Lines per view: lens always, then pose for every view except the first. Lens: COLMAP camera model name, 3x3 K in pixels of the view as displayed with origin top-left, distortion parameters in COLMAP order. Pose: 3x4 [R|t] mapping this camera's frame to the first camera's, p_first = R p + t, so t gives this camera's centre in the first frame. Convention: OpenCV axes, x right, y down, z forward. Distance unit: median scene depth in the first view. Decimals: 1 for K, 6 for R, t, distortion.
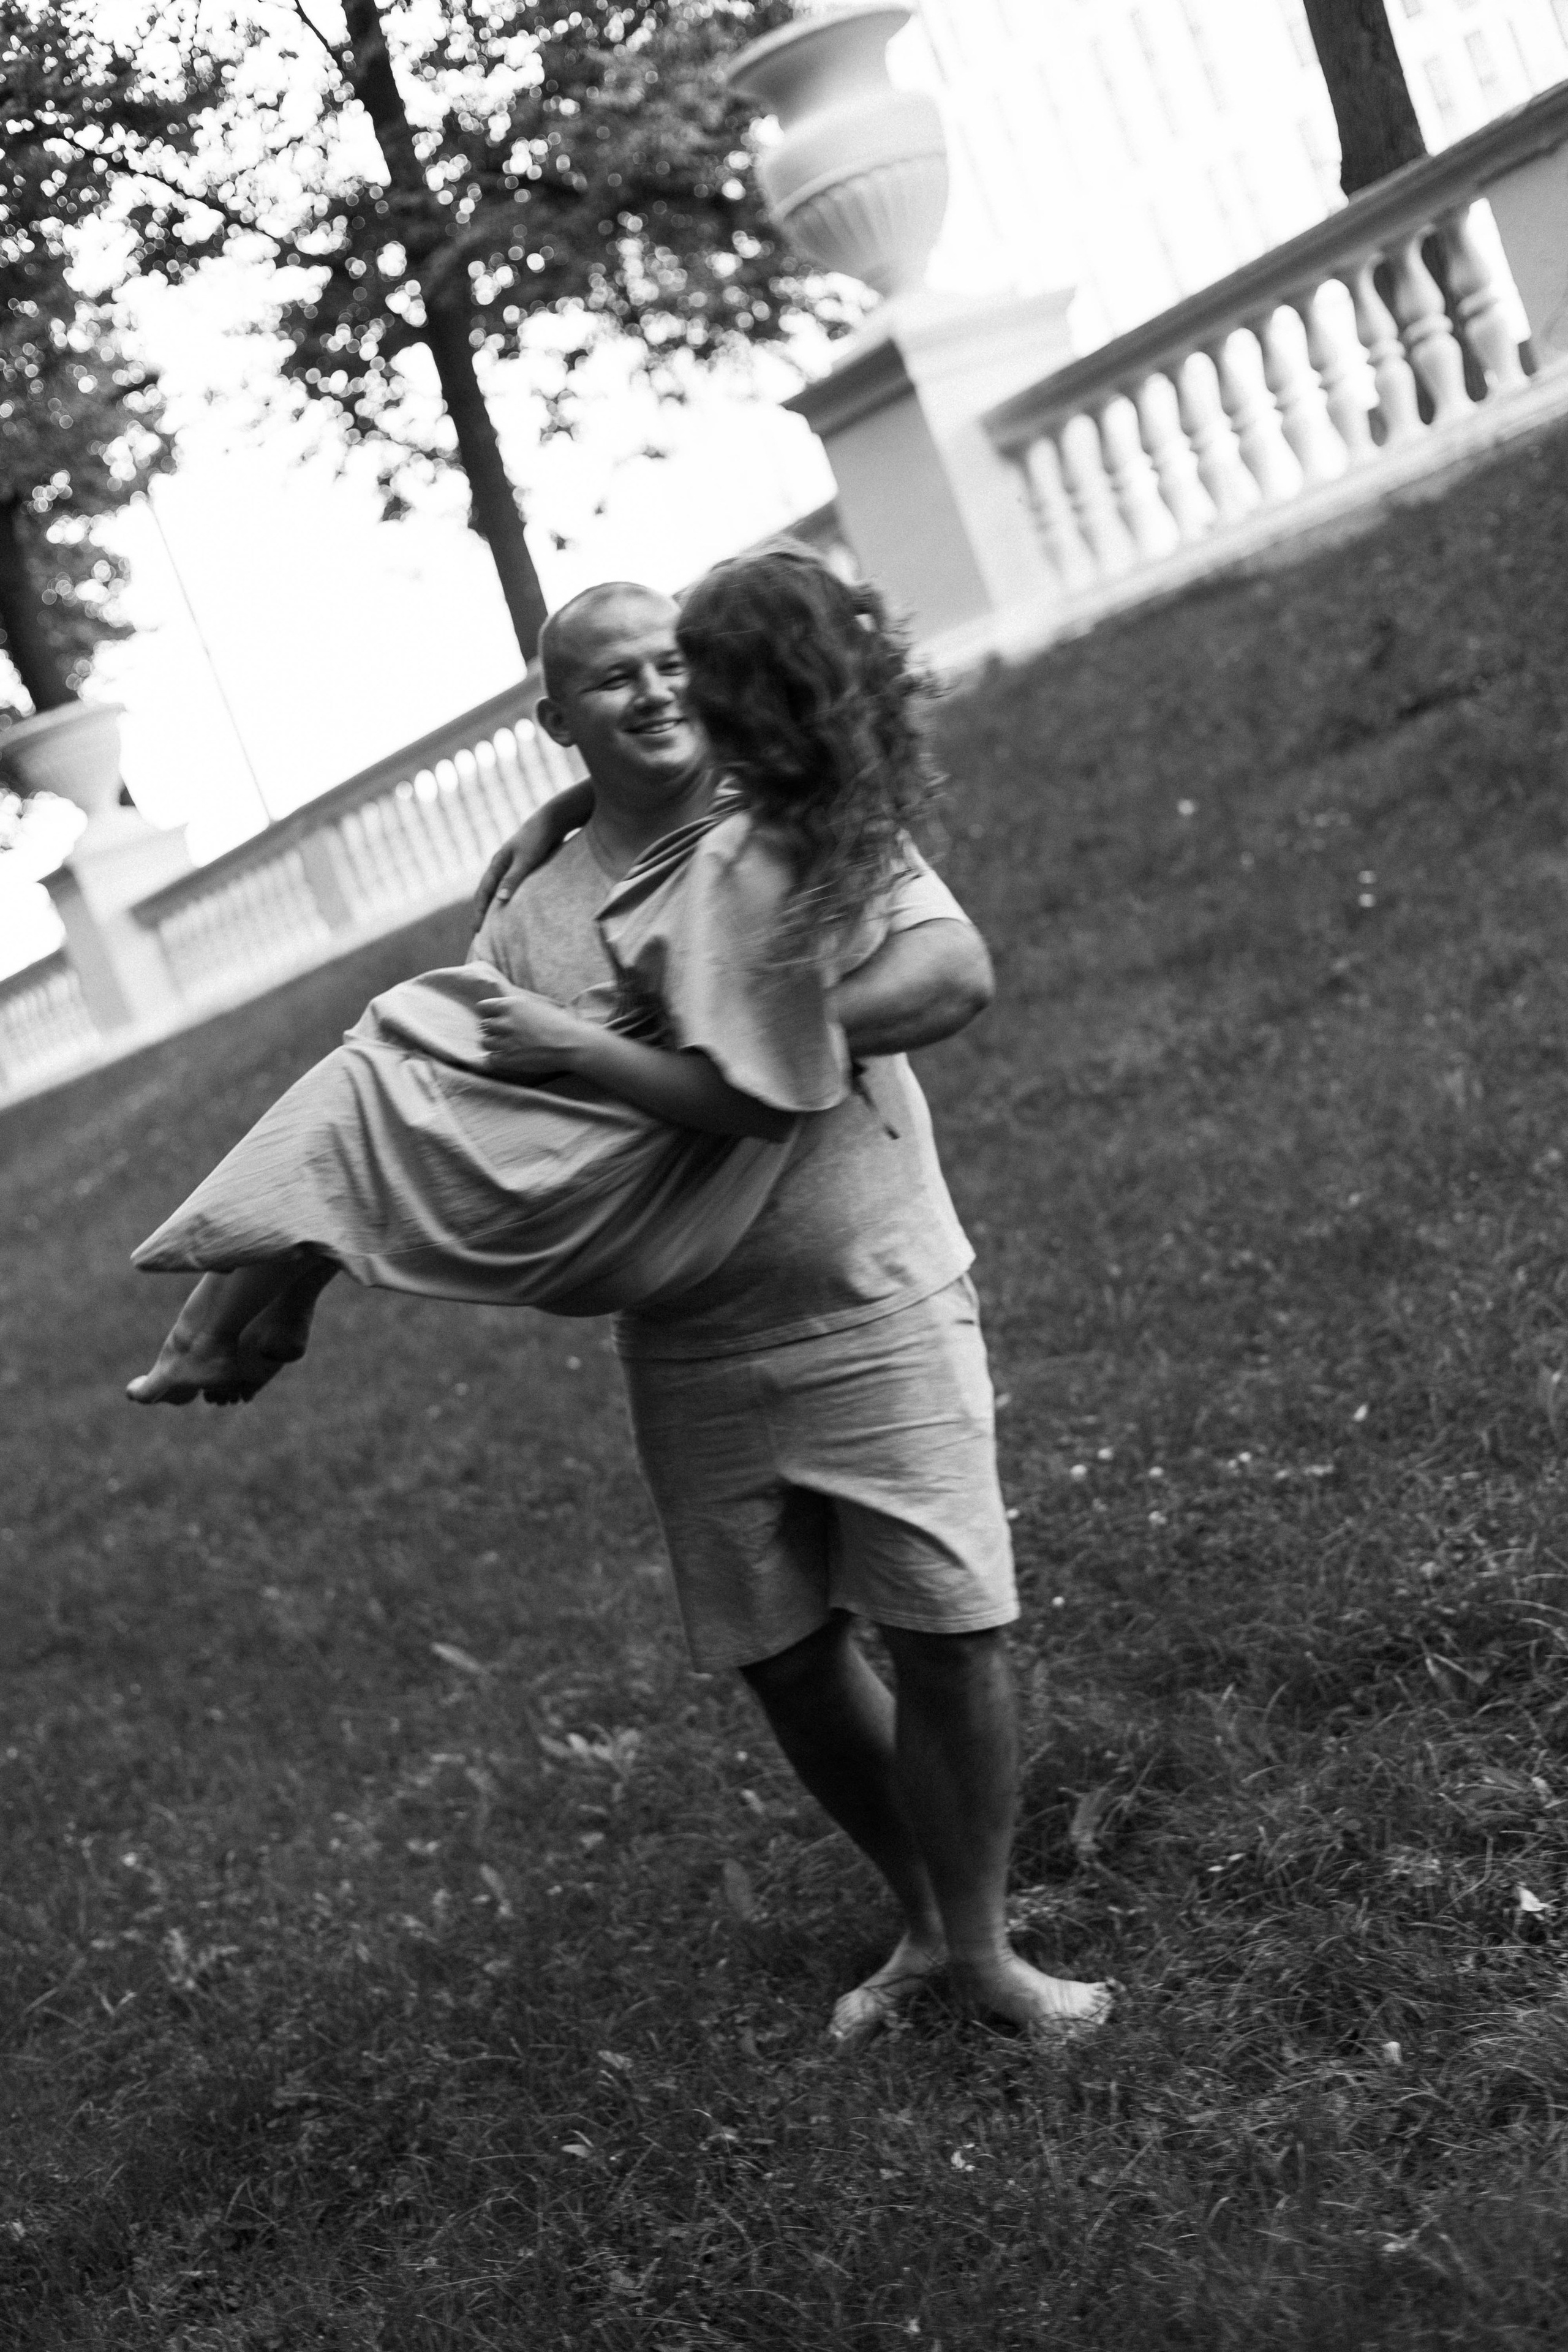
lens RADIAL K [[3160.0, 0, 784.0], [0, 3160.0, 1176.0], [0, 0, 1]] dist [-0.178287, 0.753932]
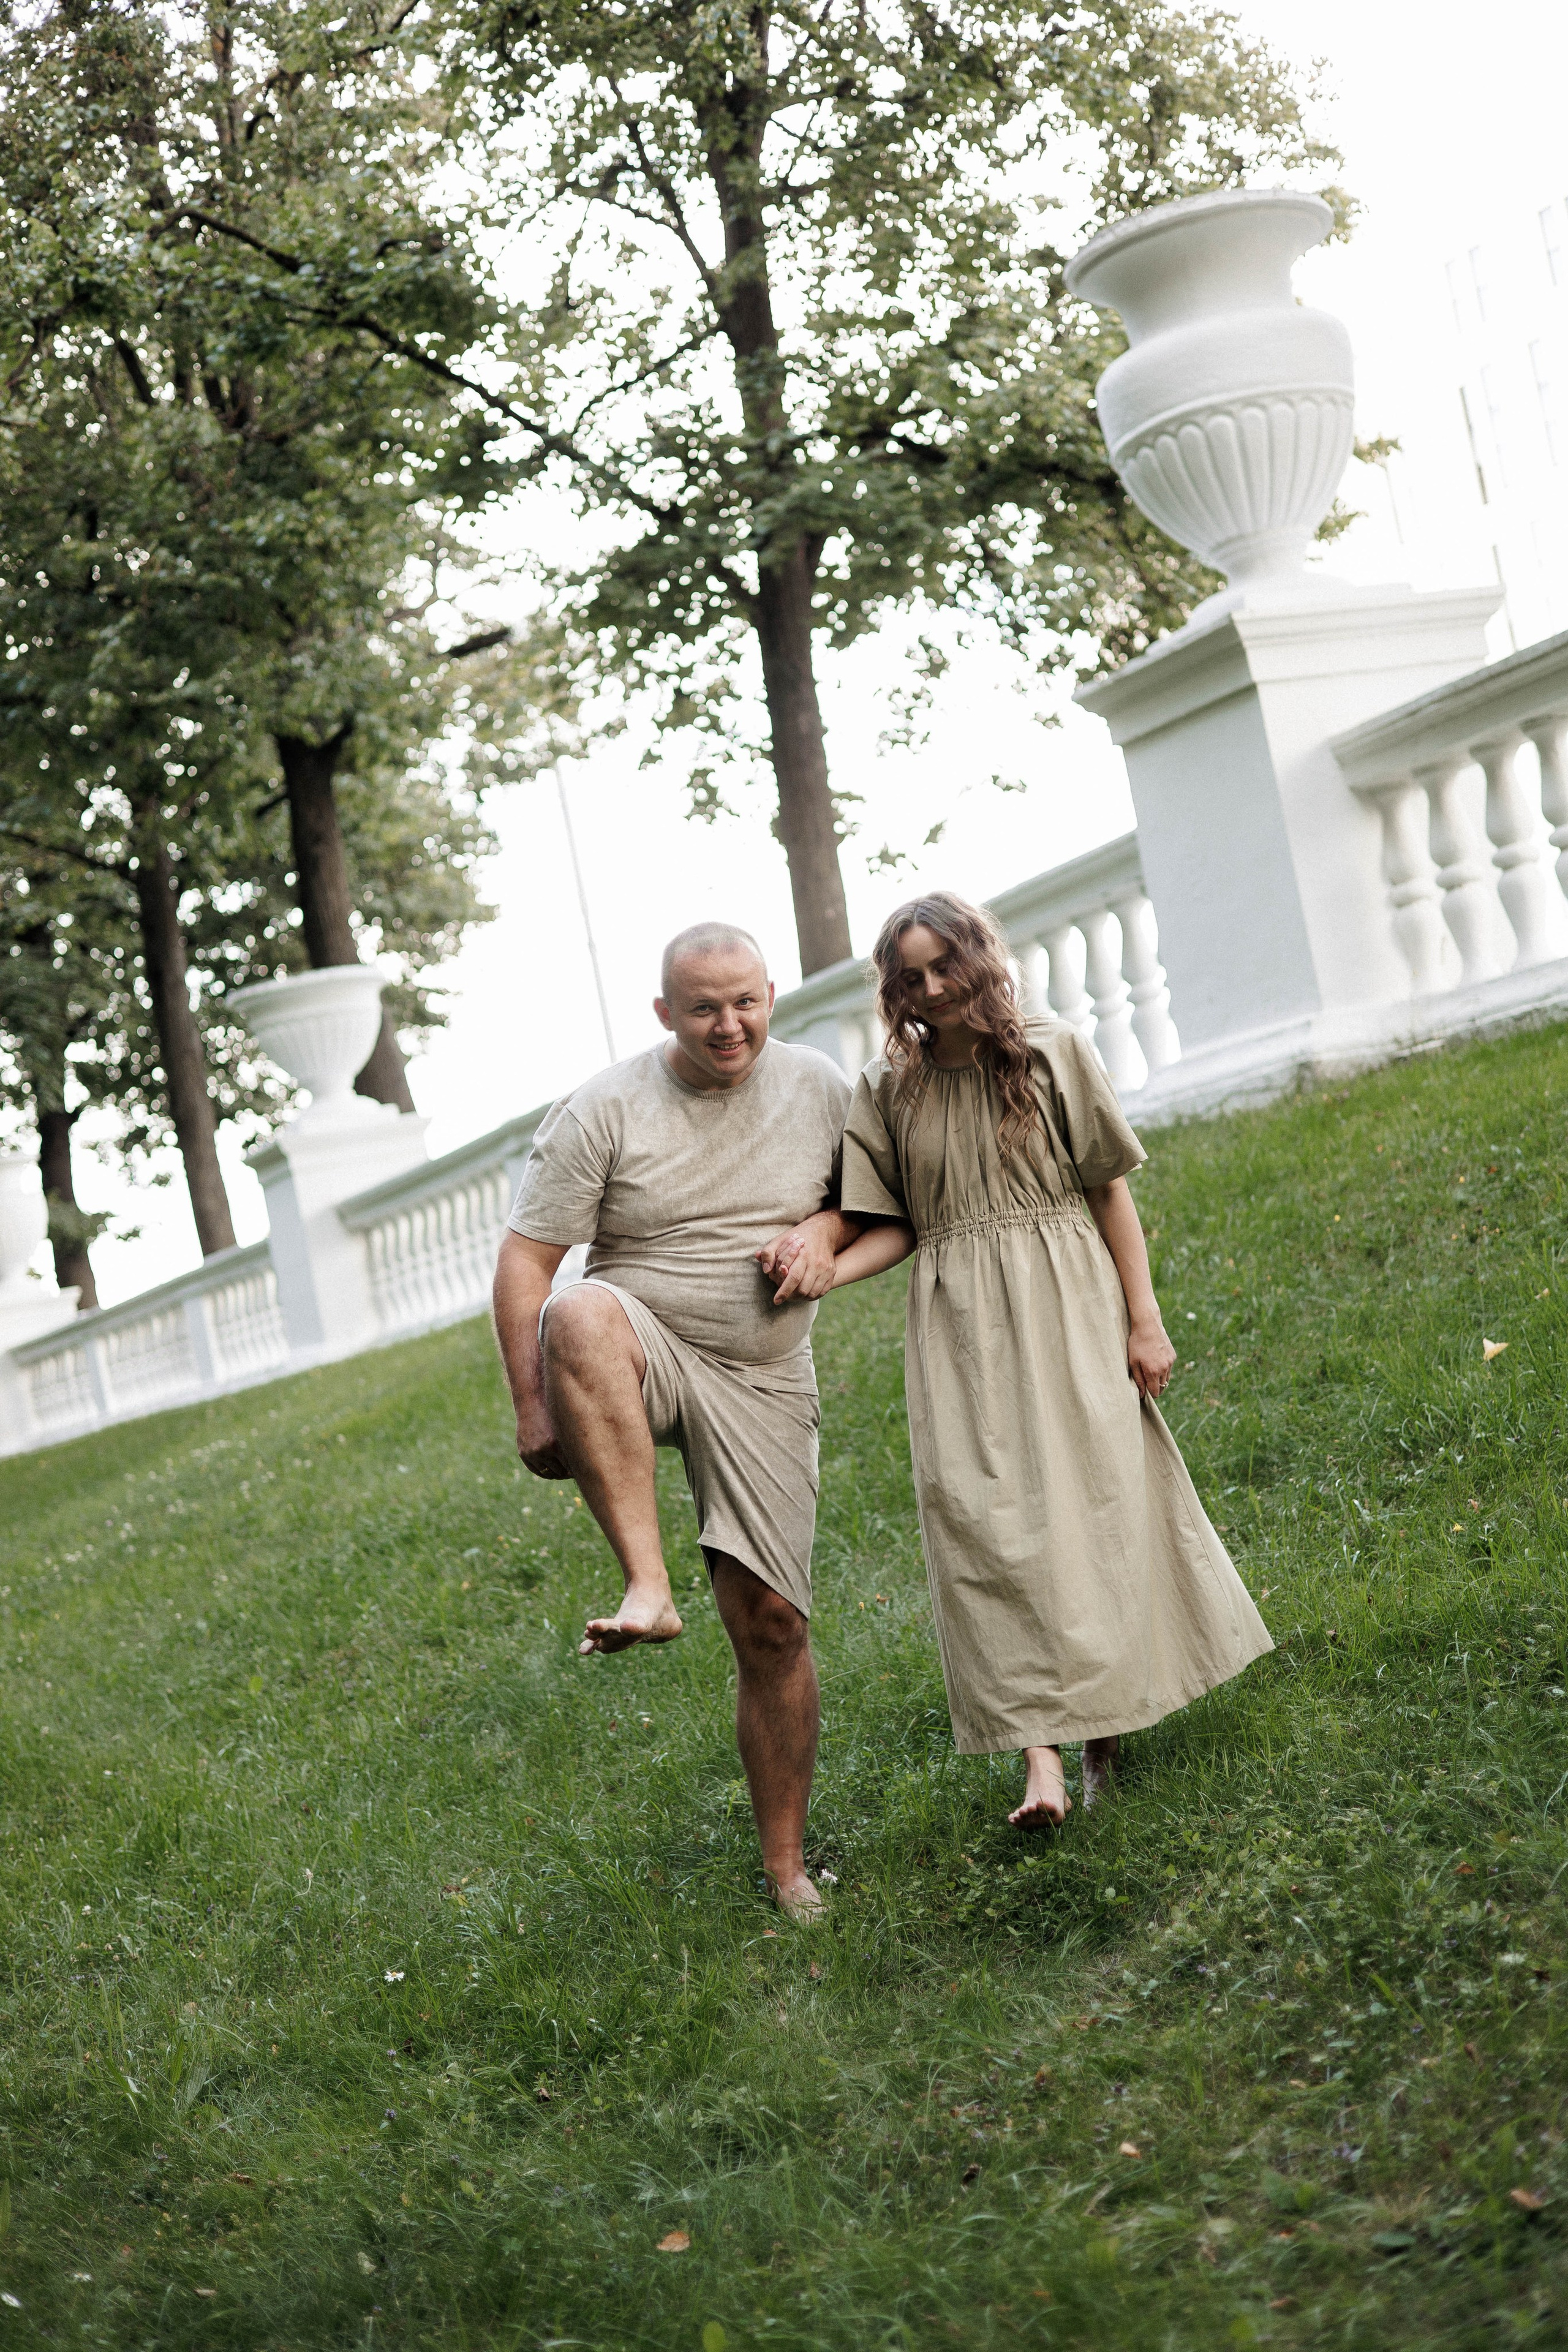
lens RADIAL K [[3160.0, 0, 784.0], [0, 3160.0, 1176.0], [0, 0, 1]] dist [-0.178287, 0.753932]
pose [[0.978621, 0.158237, -0.131384, 0.031755], [-0.172320, 0.979560, -0.103766, -0.029110], [0.112279, 0.124188, 0.985886, 0.178816]]
